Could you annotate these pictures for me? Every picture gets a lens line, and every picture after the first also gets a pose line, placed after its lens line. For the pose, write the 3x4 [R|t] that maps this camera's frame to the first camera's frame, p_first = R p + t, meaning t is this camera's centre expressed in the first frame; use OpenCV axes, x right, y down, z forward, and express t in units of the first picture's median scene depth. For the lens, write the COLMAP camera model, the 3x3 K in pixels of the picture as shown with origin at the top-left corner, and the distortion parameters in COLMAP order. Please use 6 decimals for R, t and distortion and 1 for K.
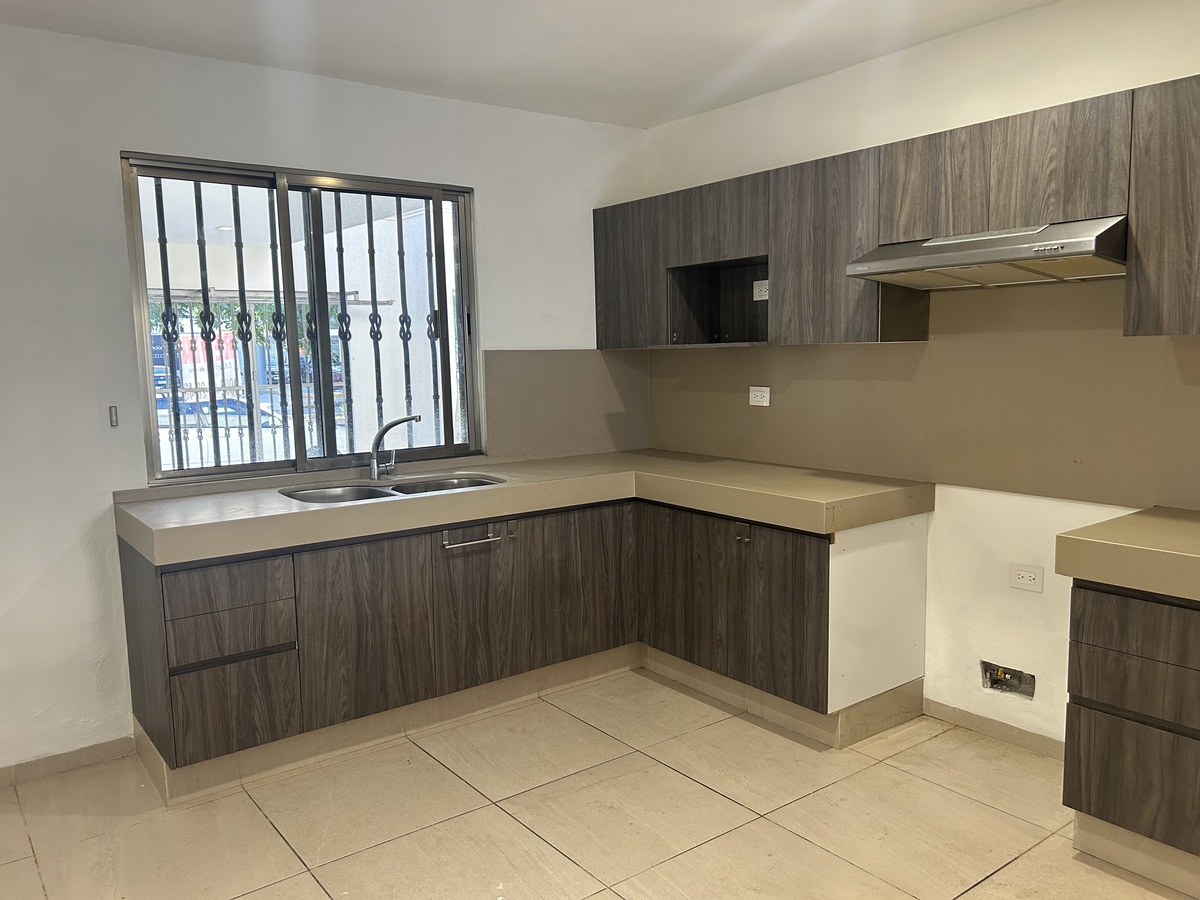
lens RADIAL K [[897.2, 0, 629.7], [0, 897.2, 459.3], [0, 0, 1]] dist [0.004773, -0.008427]
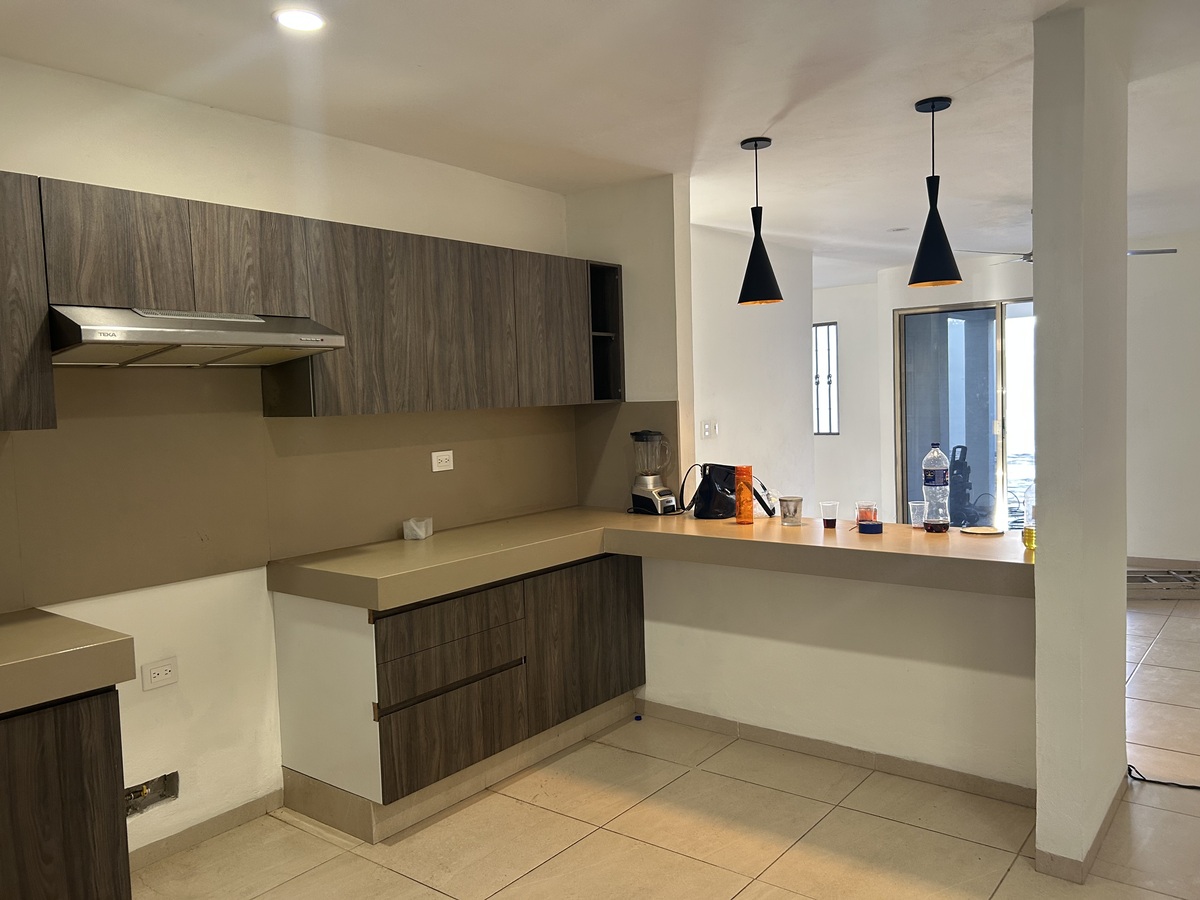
lens RADIAL K [[916.4, 0, 617.1], [0, 916.4, 460.0], [0, 0, 1]] dist [0.004162, -0.007733]
pose [[-0.255564, -0.034462, 0.966178, -0.705172], [0.162827, 0.983555, 0.078152, -0.103126], [-0.952982, 0.177293, -0.245749, 0.870386]]
